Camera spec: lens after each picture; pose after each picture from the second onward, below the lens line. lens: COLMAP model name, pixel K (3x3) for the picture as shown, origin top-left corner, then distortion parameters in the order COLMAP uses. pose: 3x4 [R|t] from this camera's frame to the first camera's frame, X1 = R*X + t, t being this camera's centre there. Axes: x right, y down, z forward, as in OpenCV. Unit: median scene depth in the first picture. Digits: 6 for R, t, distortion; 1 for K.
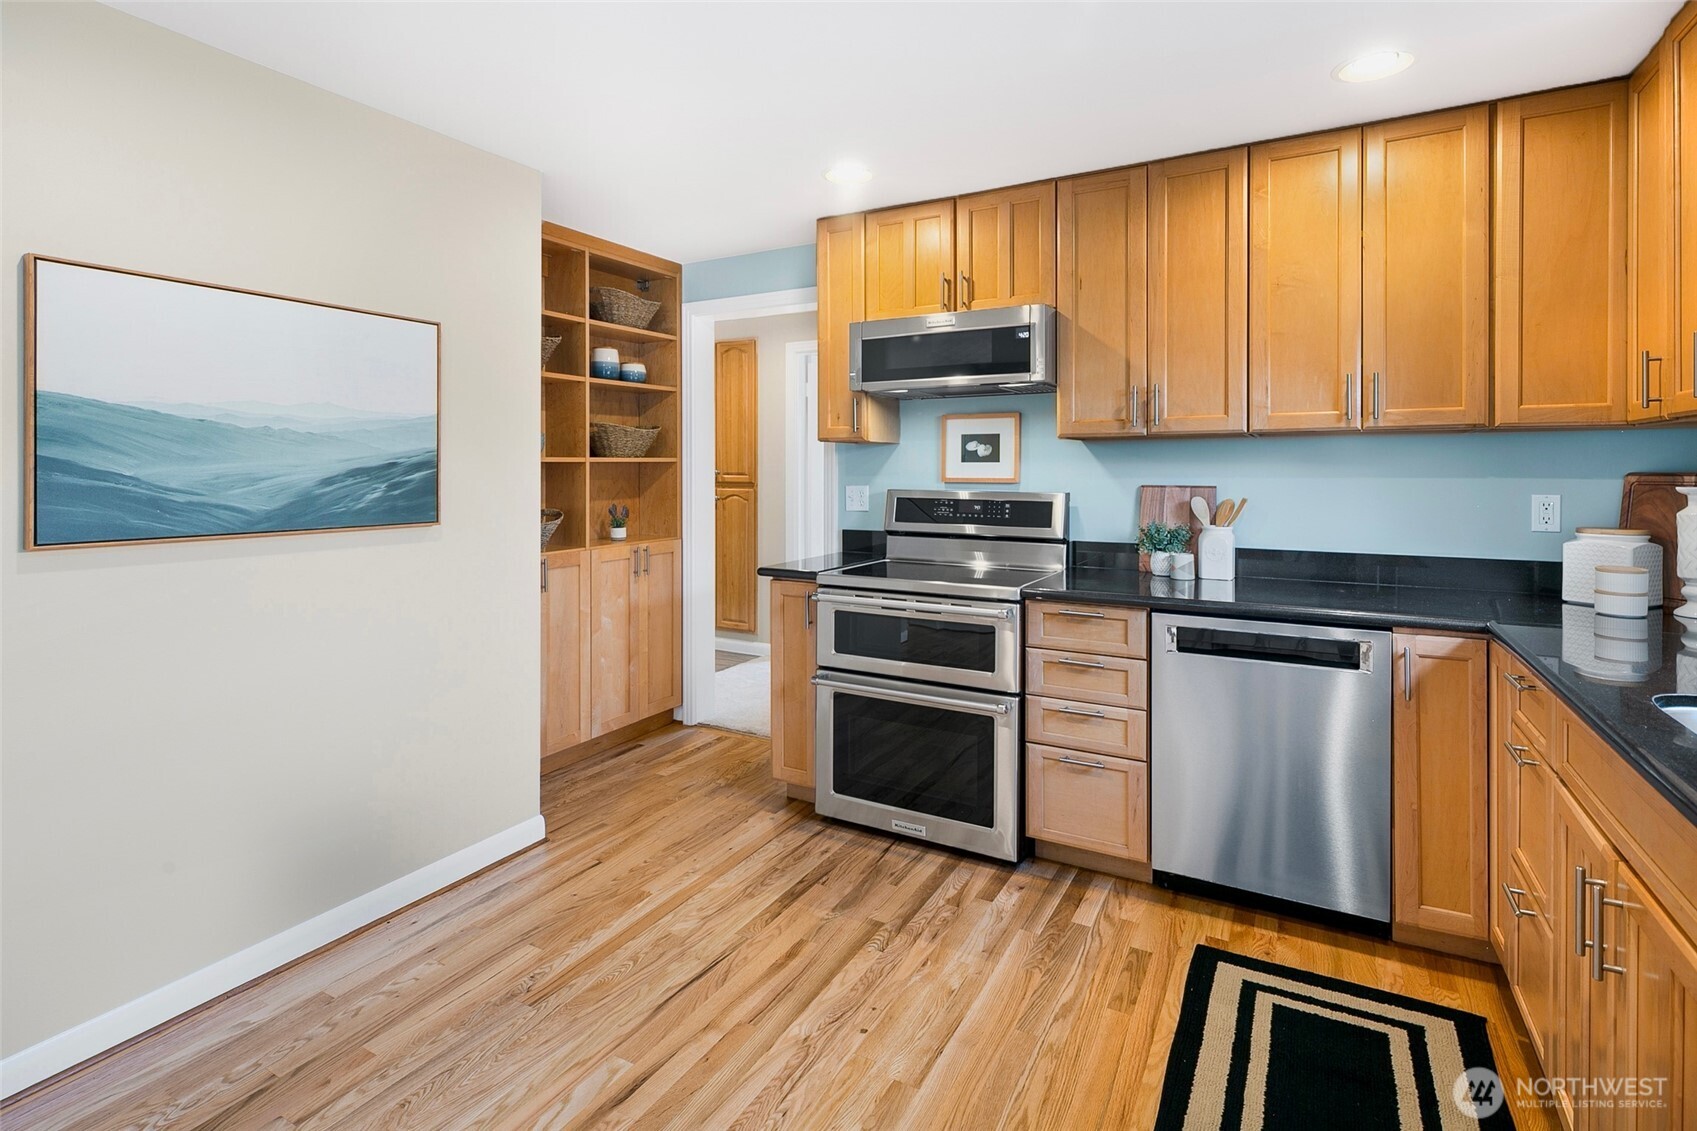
lens RADIAL K [[822.5, 0, 860.6], [0, 822.5, 474.6], [0, 0, 1]] dist [0.003938, -0.002698]
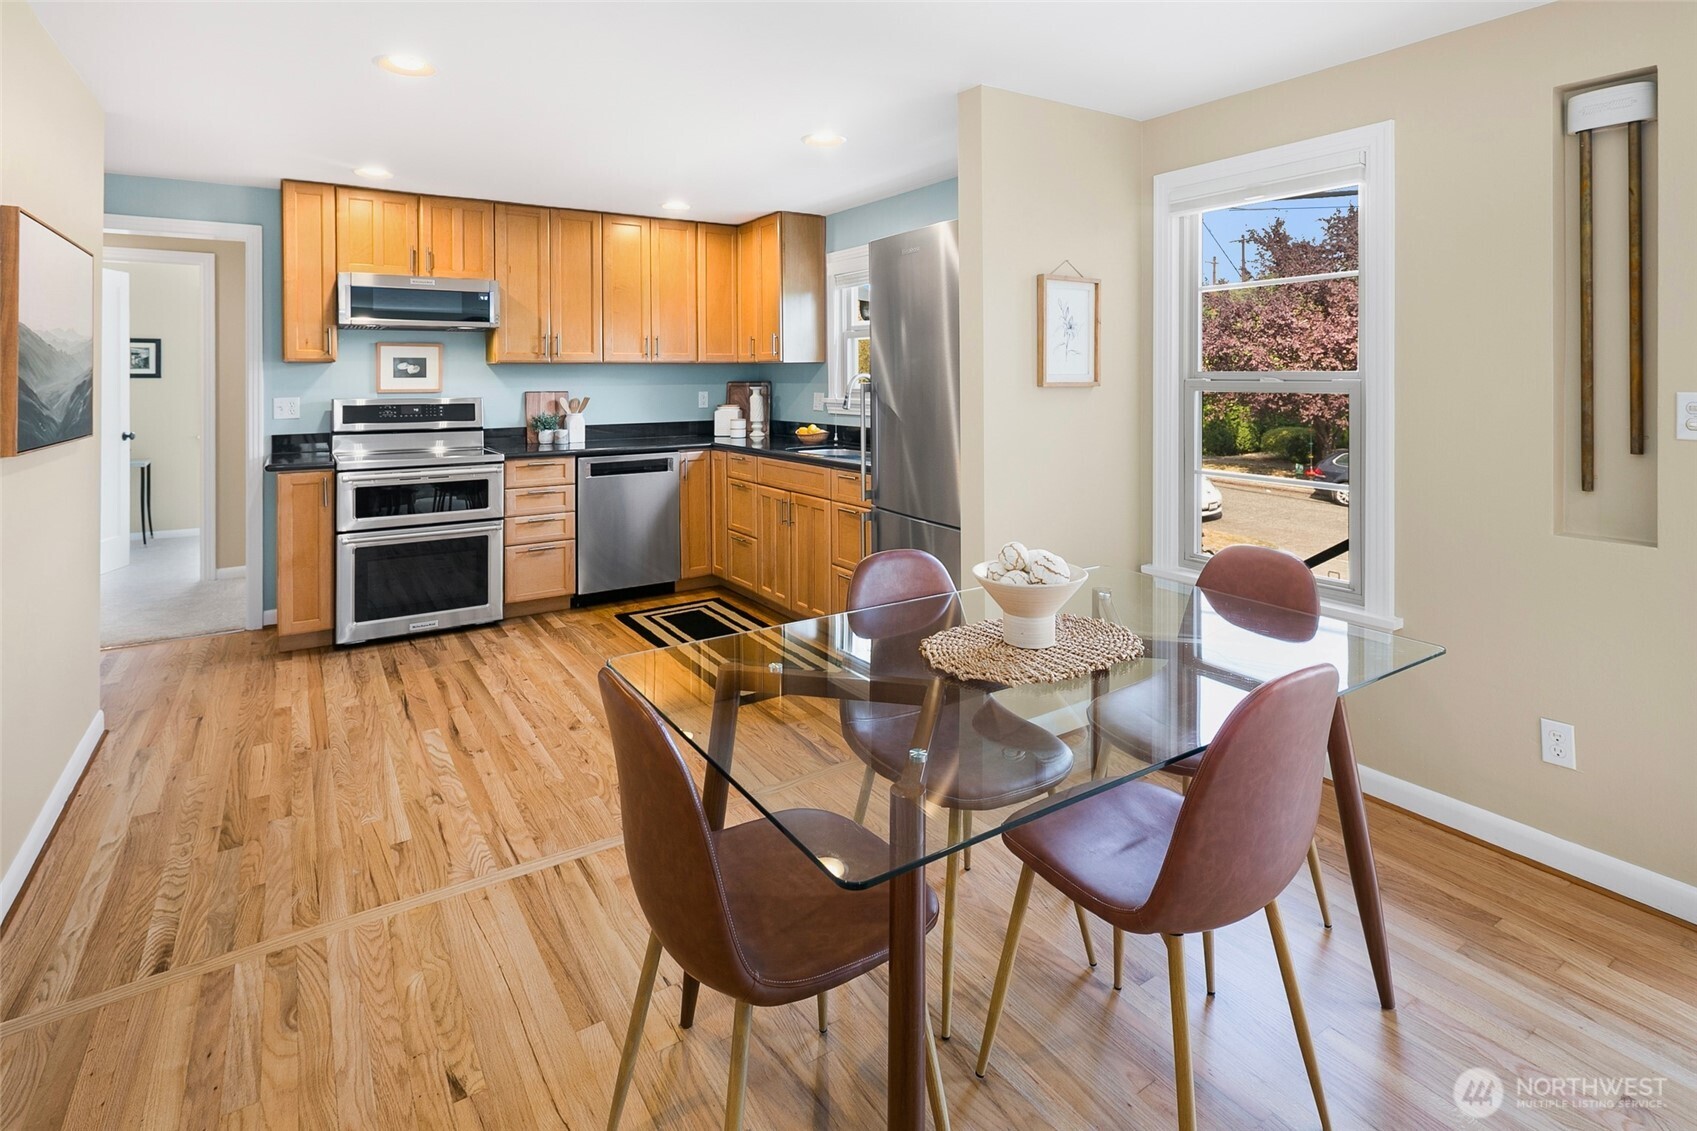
lens RADIAL K [[822.5, 0, 840.7], [0, 822.5, 377.9], [0, 0, 1]] dist [0.003938, -0.002698]
pose [[0.467503, -0.002032, 0.883989, -0.876232], [0.013214, 0.999902, -0.004690, 0.001724], [-0.883893, 0.013874, 0.467484, -0.349896]]
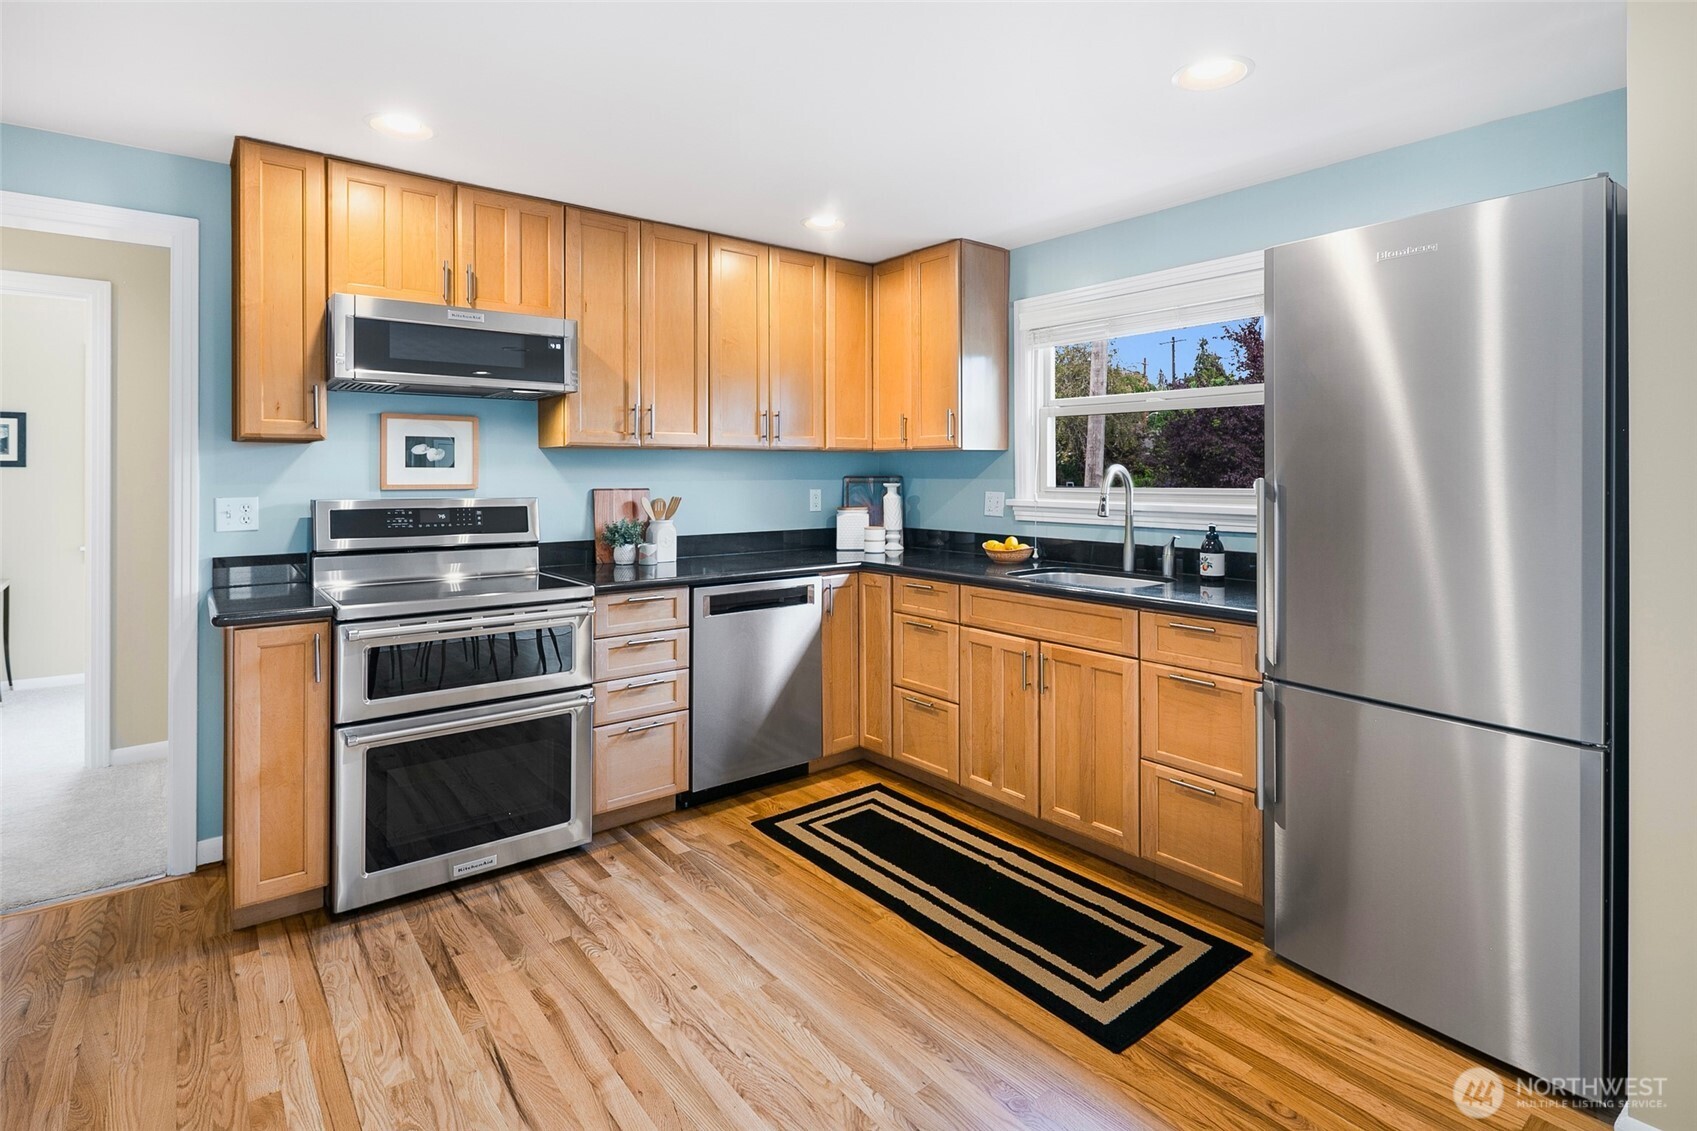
lens RADIAL K [[822.5, 0, 840.3], [0, 822.5, 473.4], [0, 0, 1]] dist [0.003938, -0.002698]
pose [[0.389453, 0.001021, 0.921046, -0.614559], [0.007753, 0.999960, -0.004387, -0.000843], [-0.921014, 0.008849, 0.389430, 0.257370]]
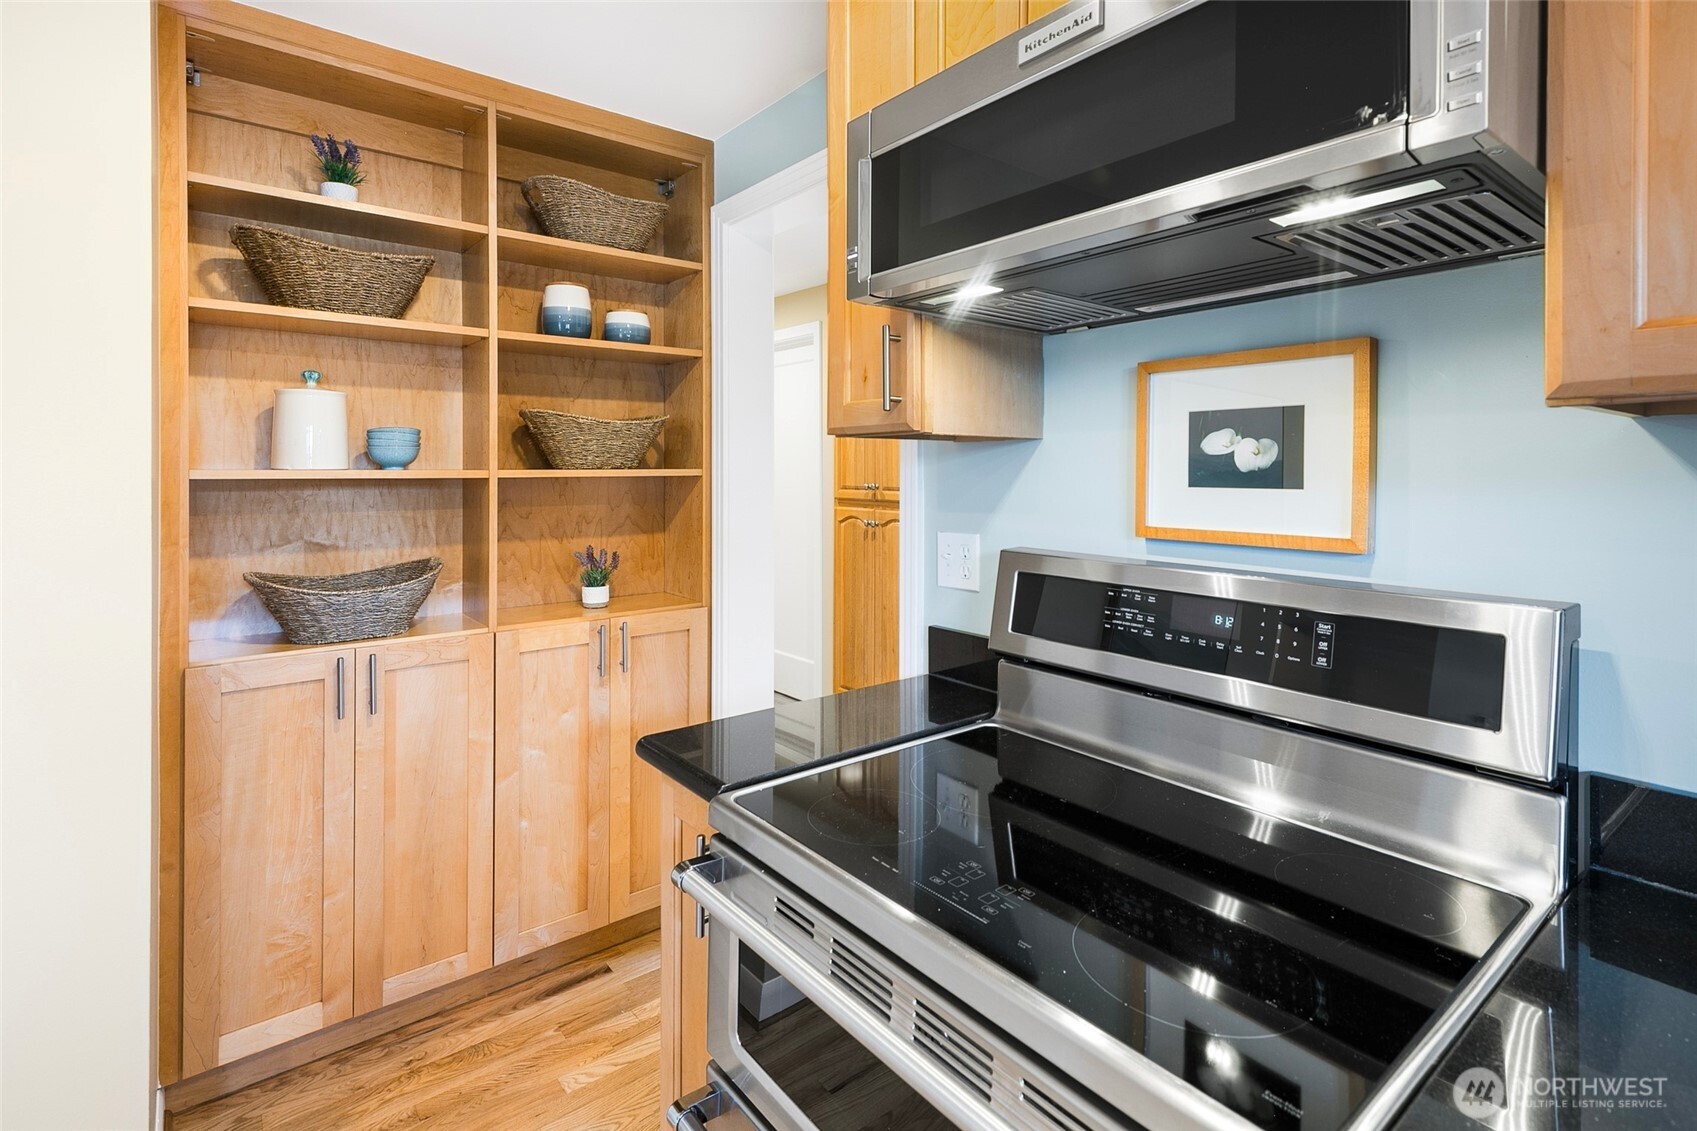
lens RADIAL K [[822.5, 0, 853.4], [0, 822.5, 474.0], [0, 0, 1]] dist [0.003938, -0.002698]
pose [[0.924562, 0.004260, -0.381008, 0.147032], [-0.005927, 0.999977, -0.003204, -0.022034], [0.380986, 0.005221, 0.924566, 0.713151]]
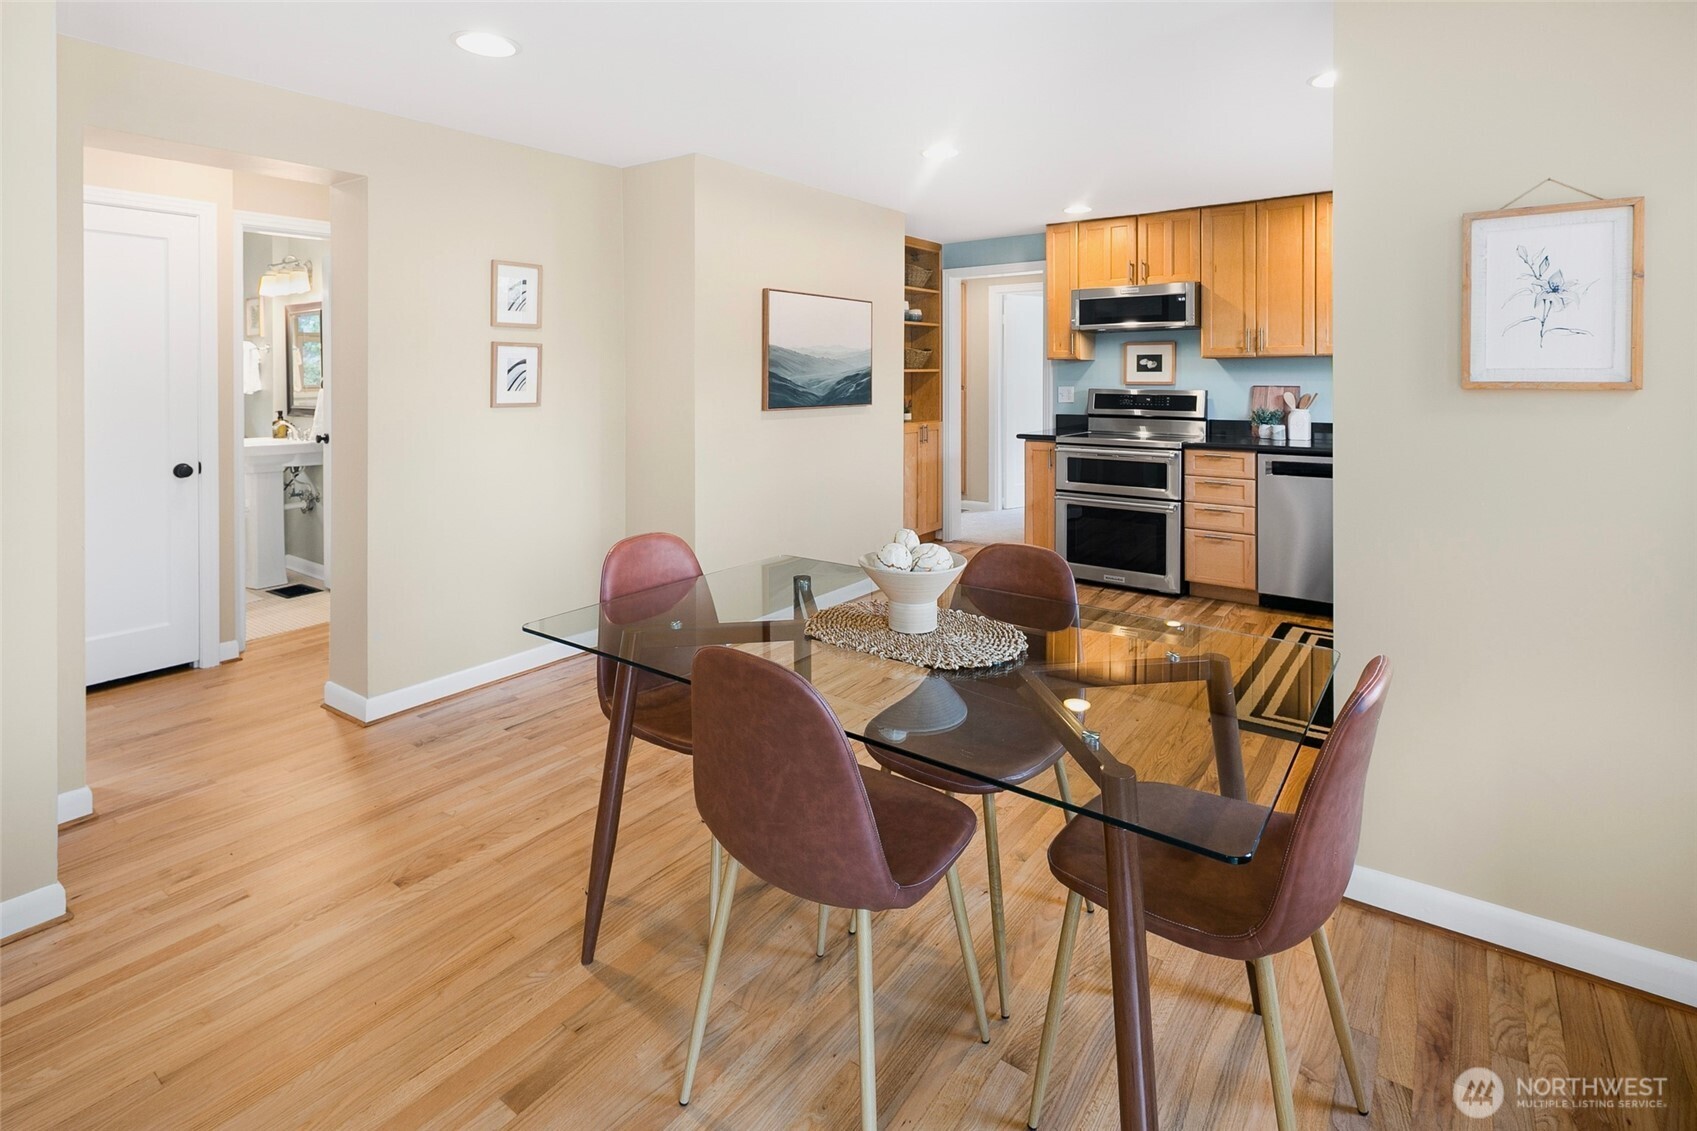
lens RADIAL K [[822.5, 0, 859.7], [0, 822.5, 383.2], [0, 0, 1]] dist [0.003938, -0.002698]
pose [[0.992252, -0.000246, -0.124243, -0.258296], [0.000479, 0.999998, 0.001844, 0.004961], [0.124242, -0.001889, 0.992250, -0.803693]]
